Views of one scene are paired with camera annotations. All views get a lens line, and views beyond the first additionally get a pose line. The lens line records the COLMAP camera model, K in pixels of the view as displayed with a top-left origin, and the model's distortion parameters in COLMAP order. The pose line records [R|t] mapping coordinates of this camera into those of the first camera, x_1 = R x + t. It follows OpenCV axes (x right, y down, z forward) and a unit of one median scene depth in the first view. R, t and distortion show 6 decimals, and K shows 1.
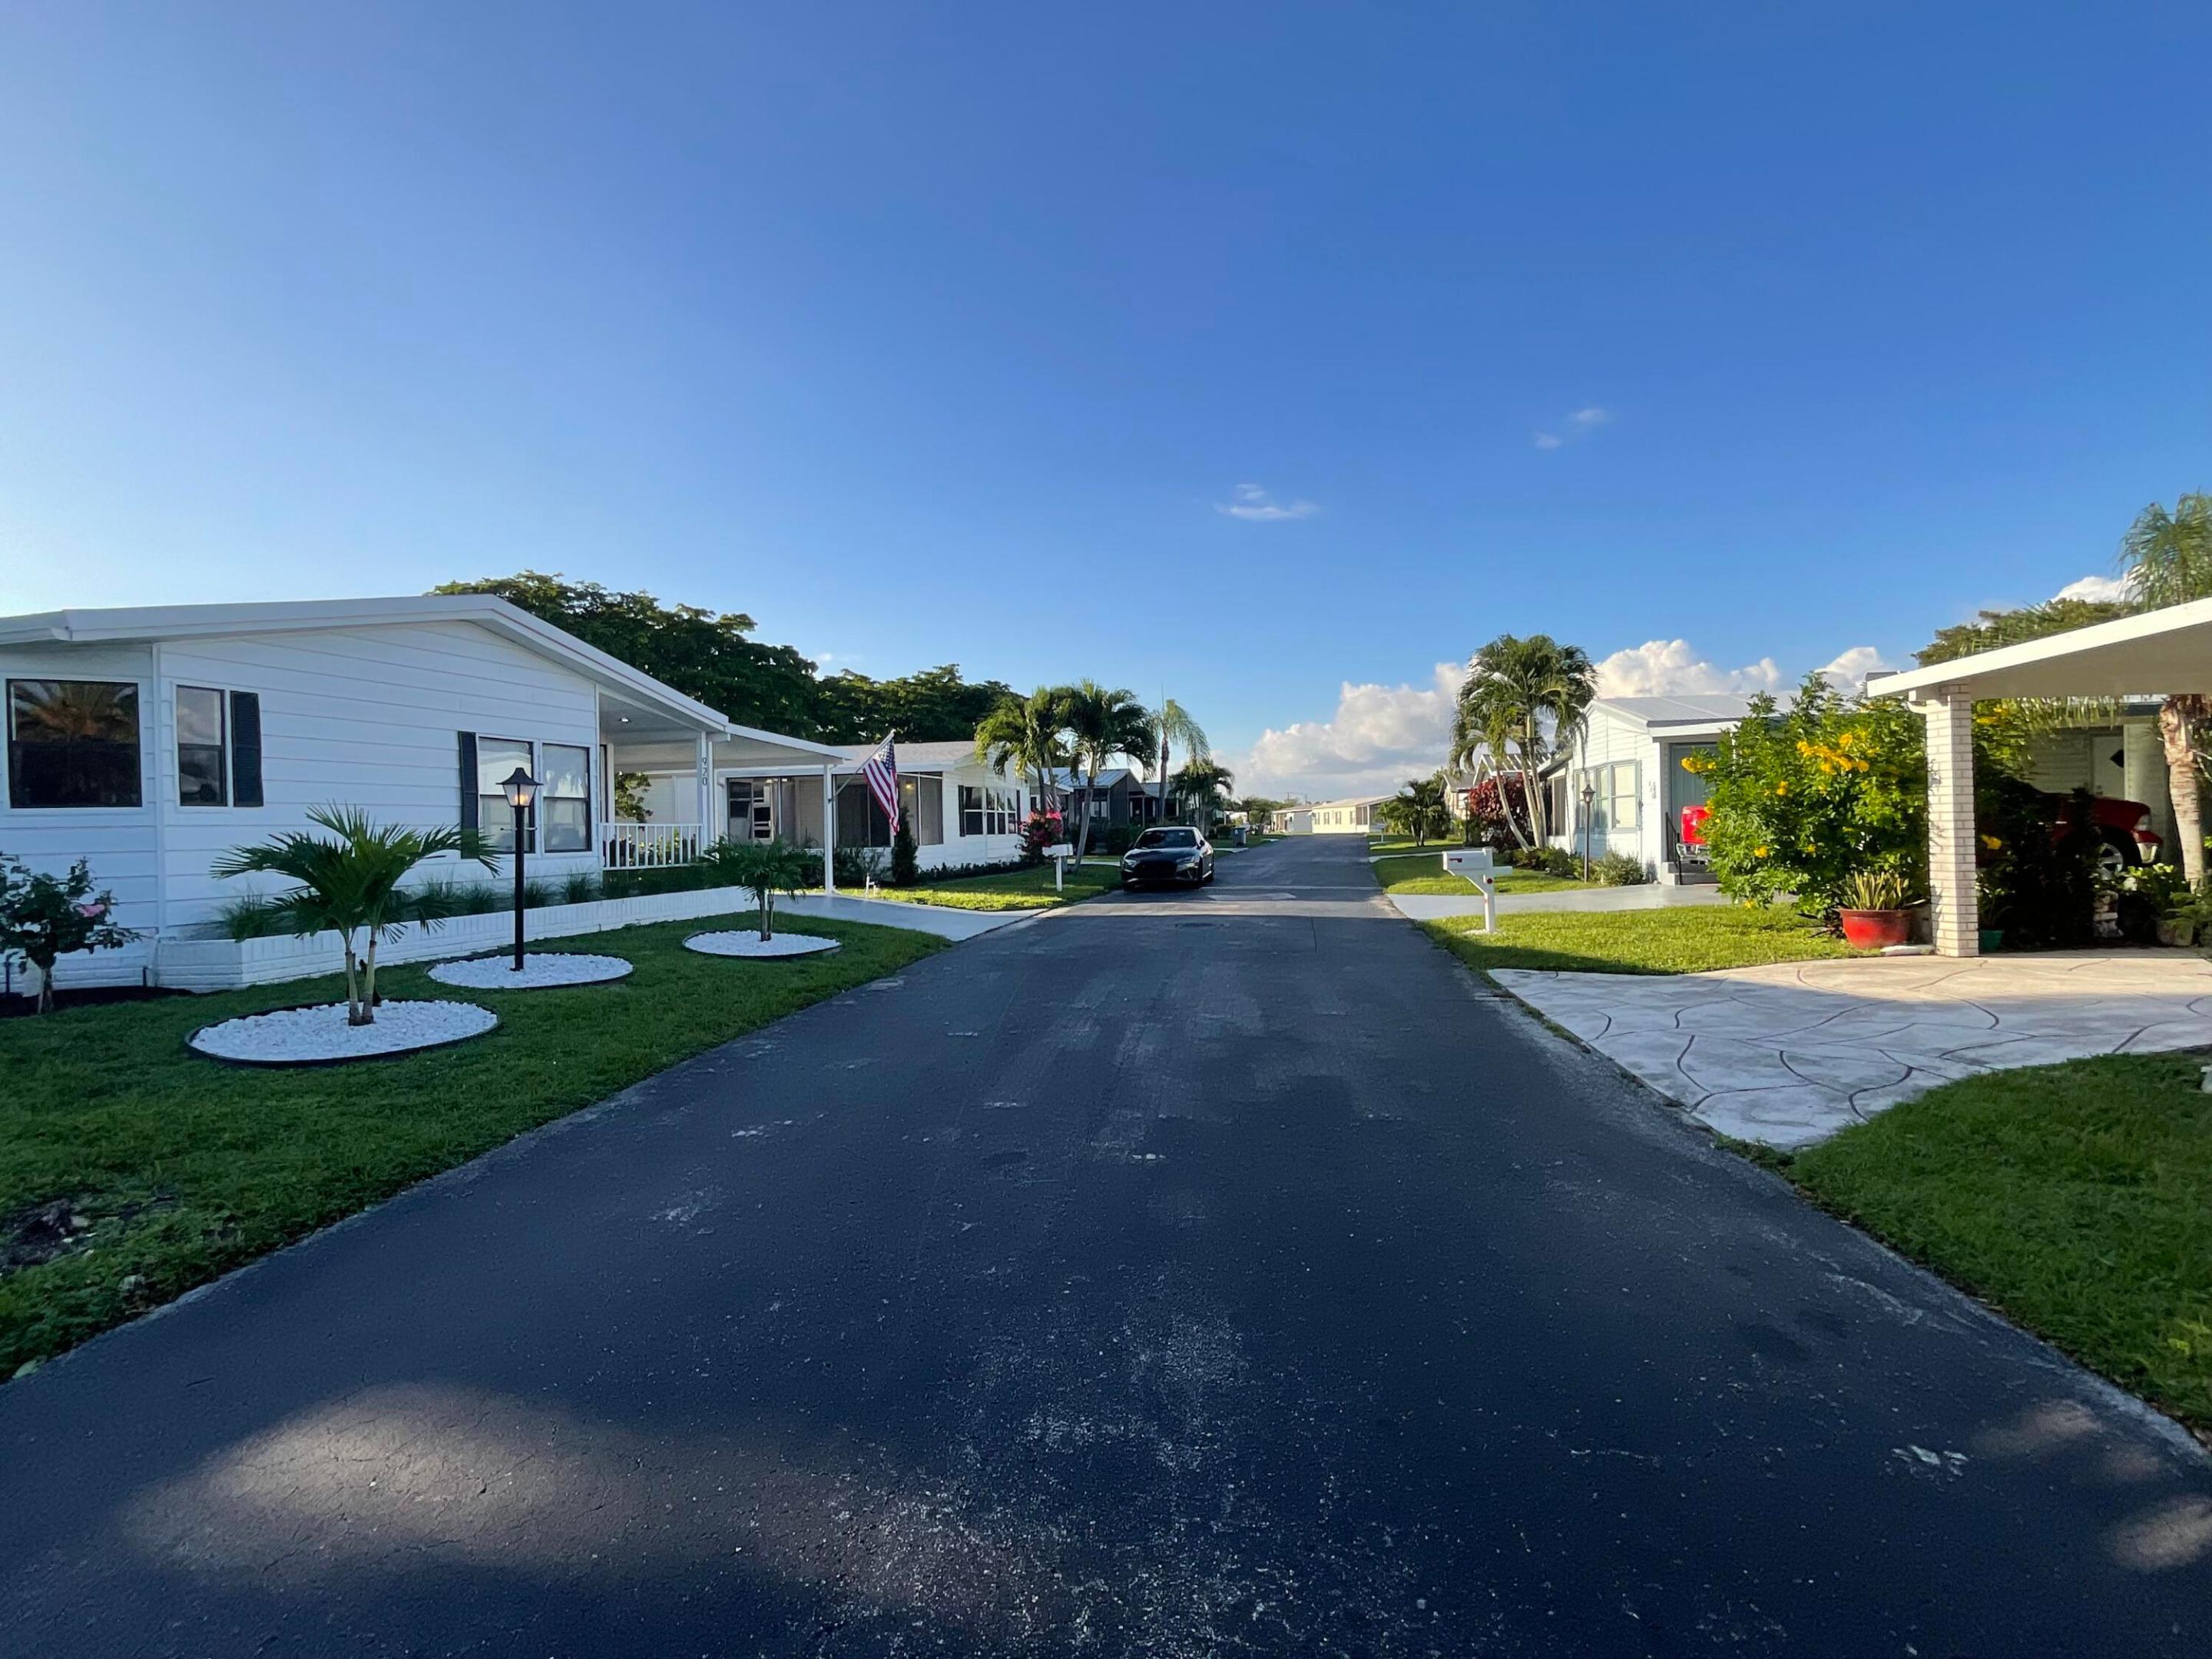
lens RADIAL K [[987.1, 0, 1090.7], [0, 987.1, 826.1], [0, 0, 1]] dist [0.005969, 0.000509]
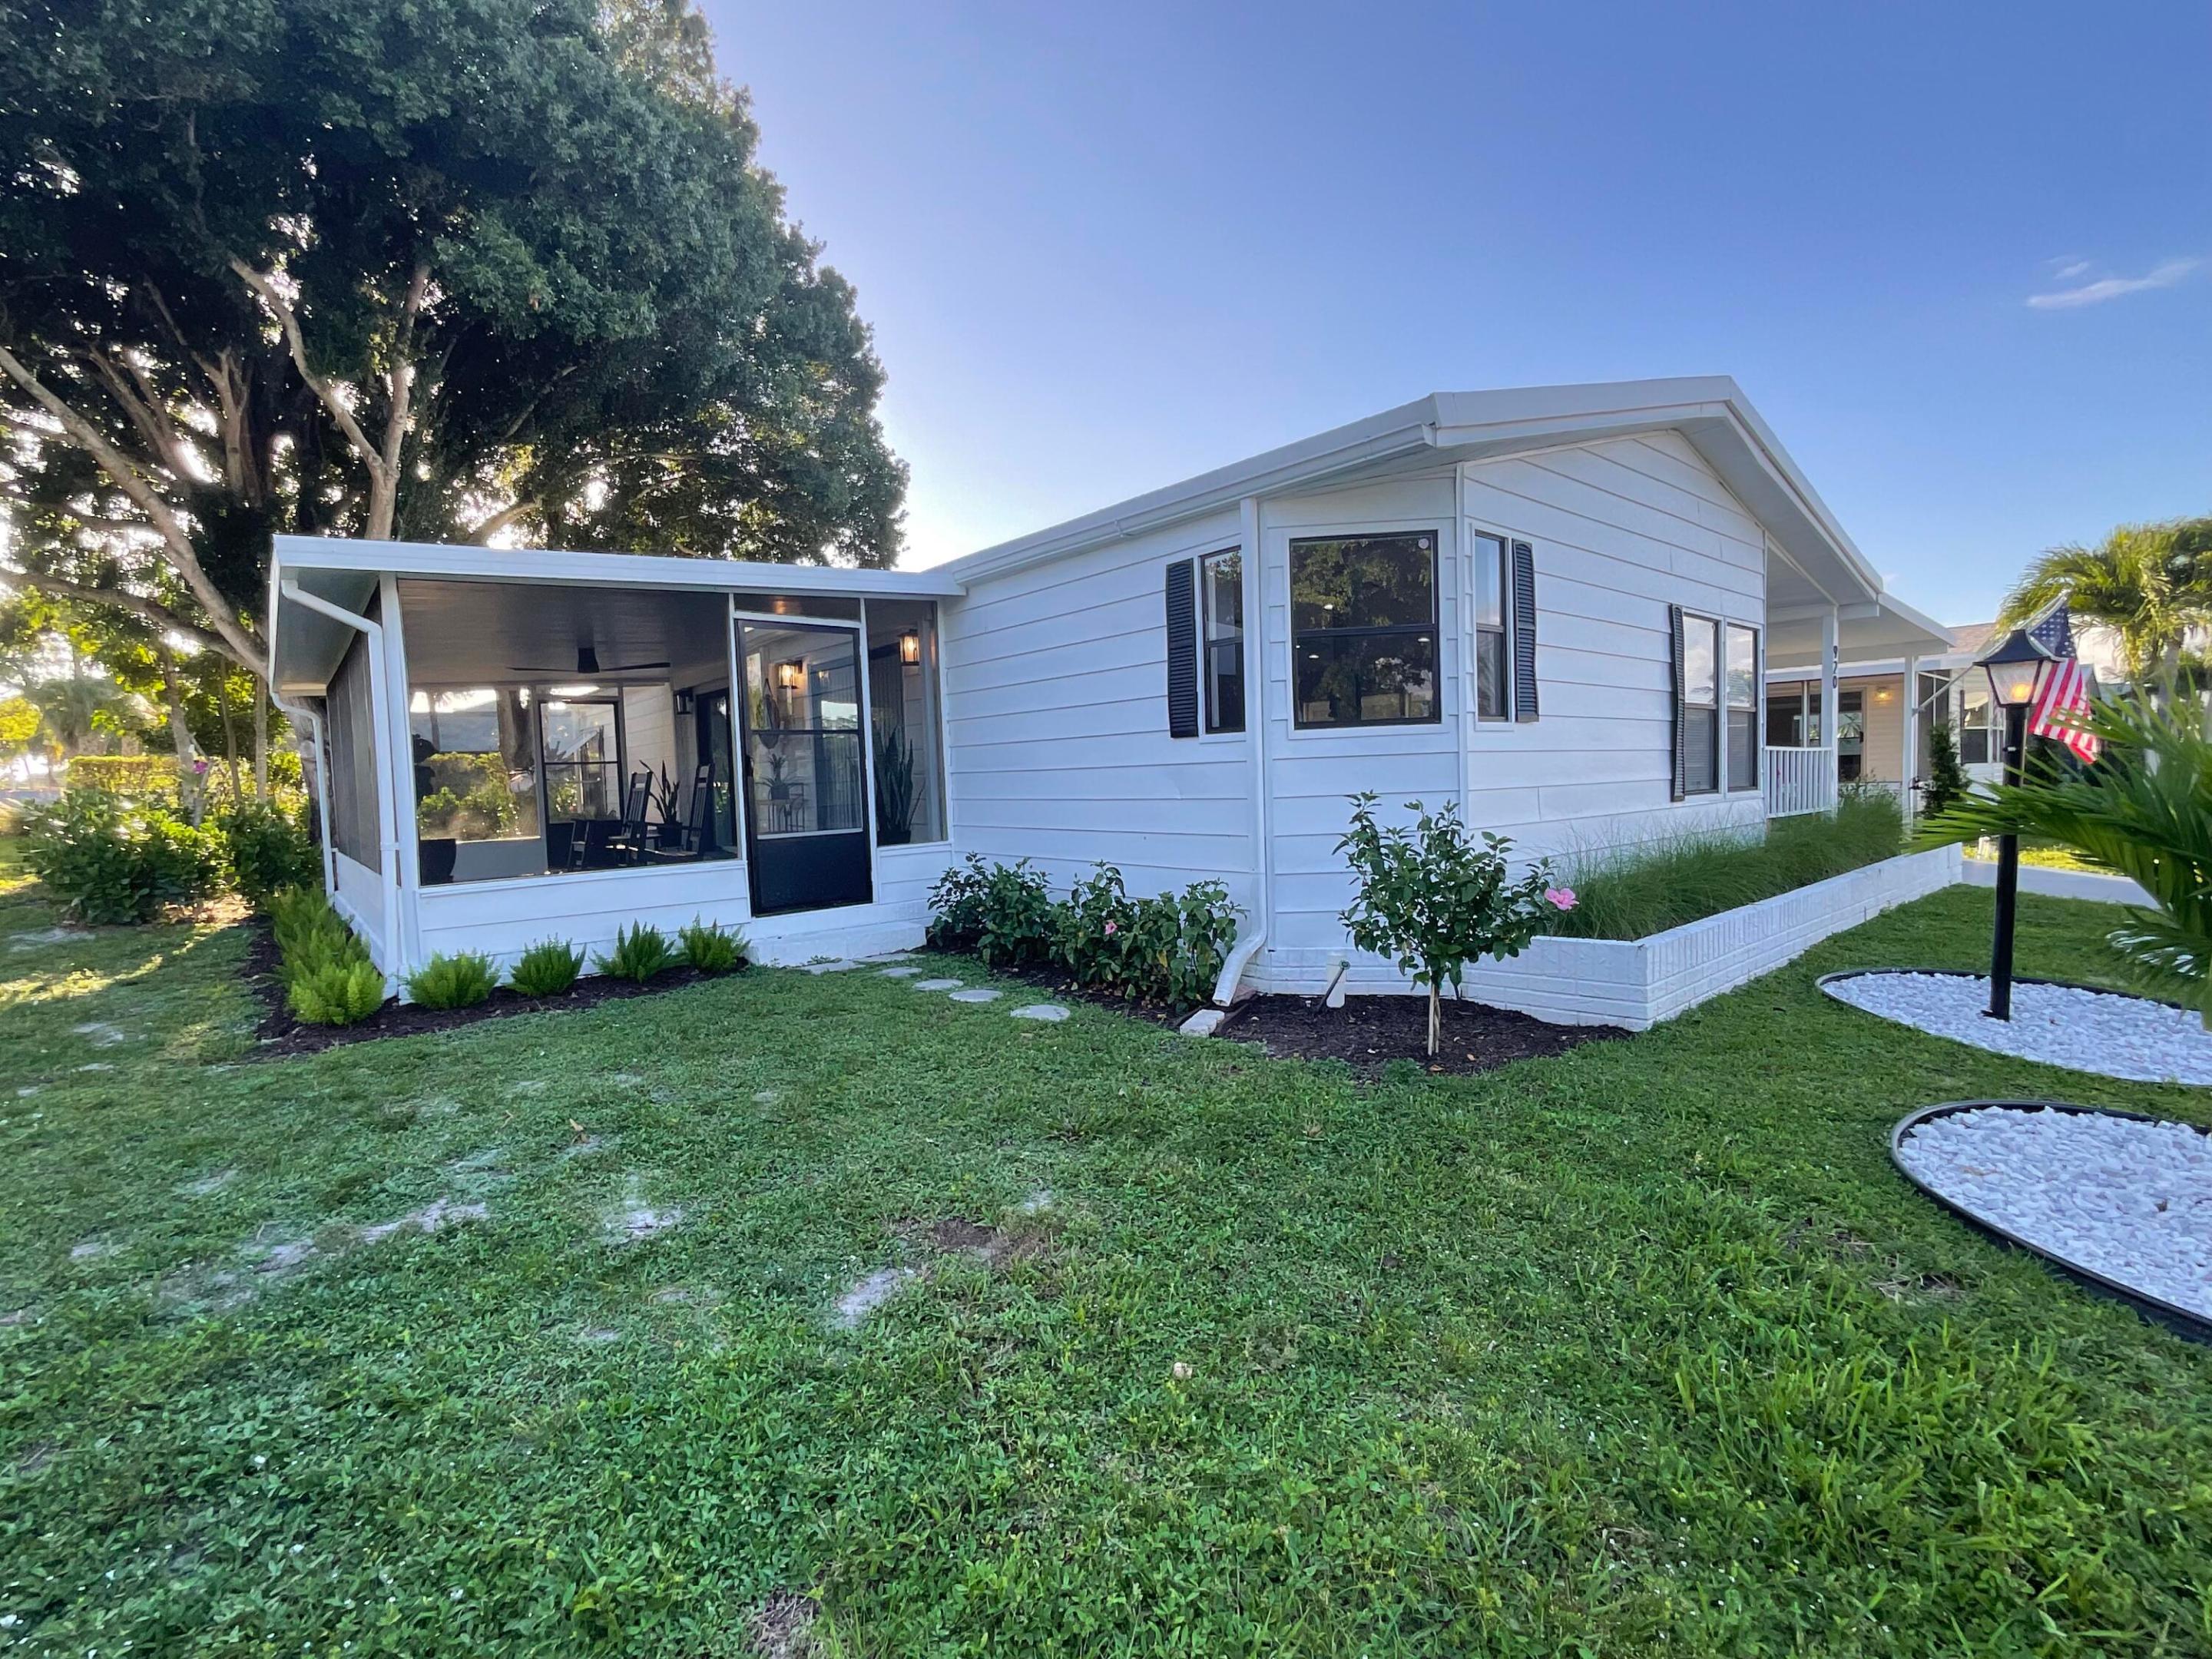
lens RADIAL K [[996.6, 0, 1101.9], [0, 996.6, 815.6], [0, 0, 1]] dist [0.025124, 0.000405]
pose [[0.821326, 0.014313, -0.570280, -0.667405], [0.018063, 0.998531, 0.051077, 0.003730], [0.570173, -0.052252, 0.819861, 0.295228]]
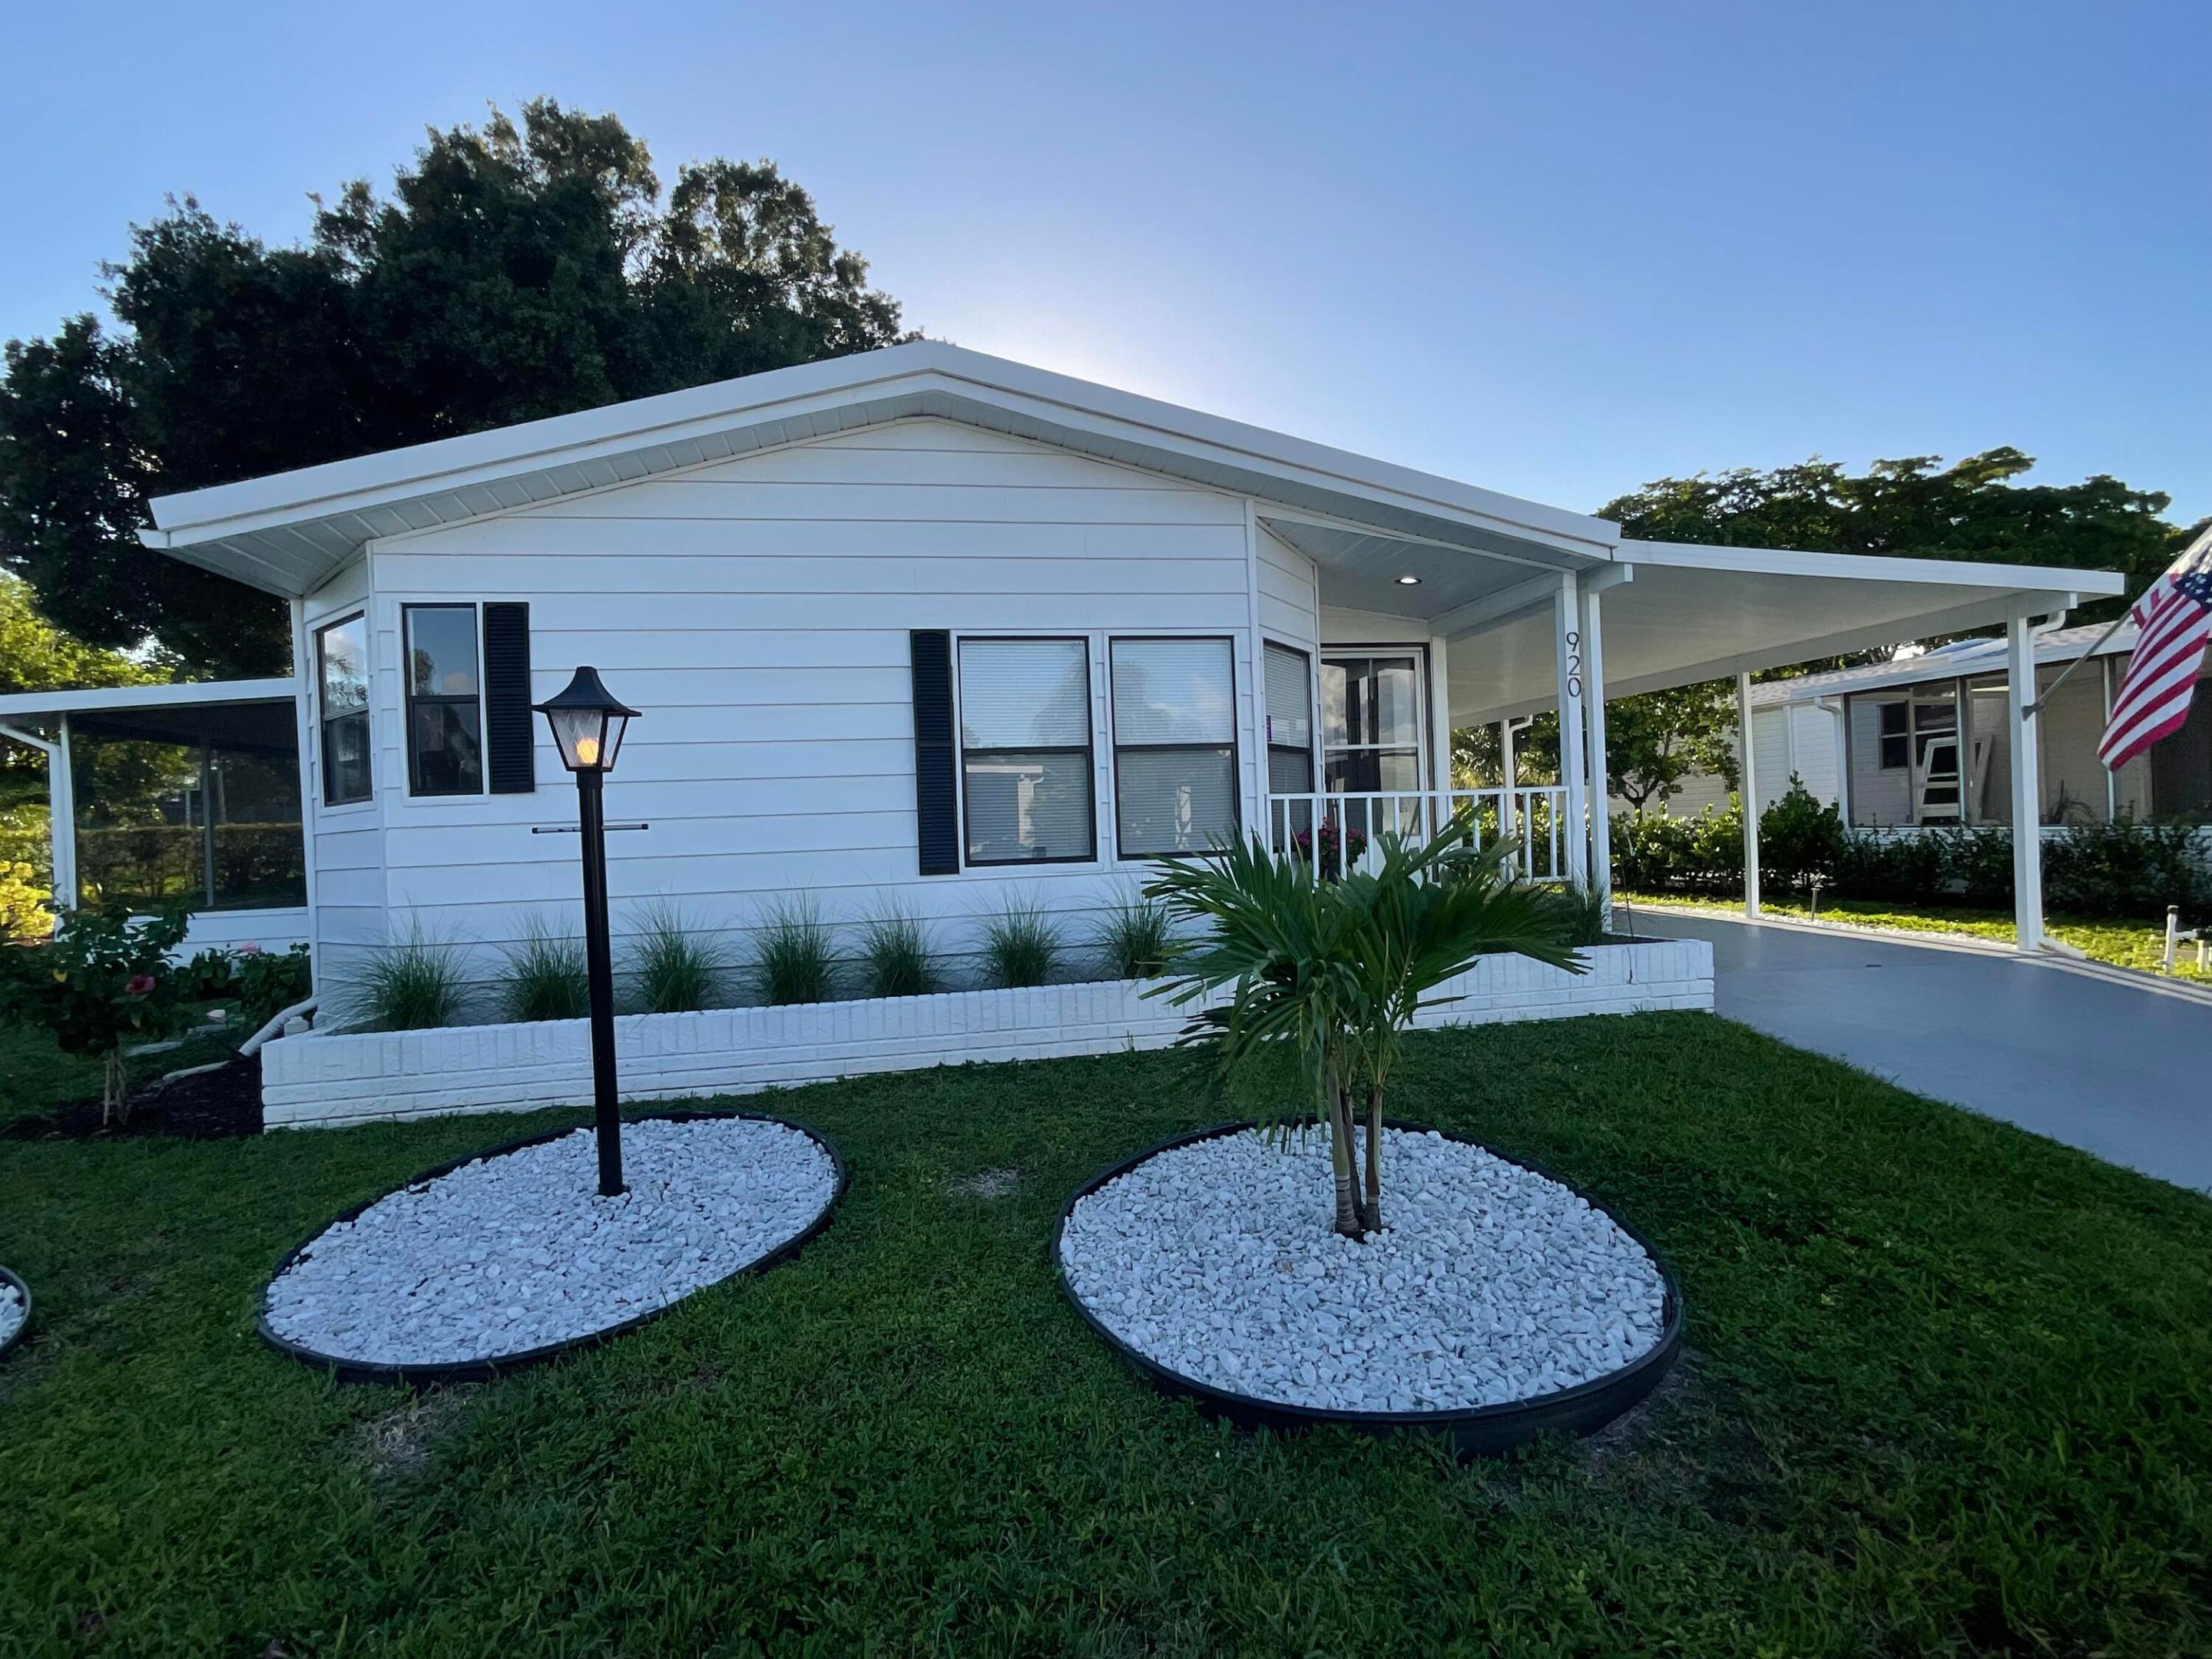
lens RADIAL K [[987.1, 0, 1090.7], [0, 987.1, 826.1], [0, 0, 1]] dist [0.005969, 0.000509]
pose [[0.429254, 0.007737, -0.903150, -0.128860], [0.026113, 0.999439, 0.020973, 0.002231], [0.902806, -0.032586, 0.428812, 1.001174]]
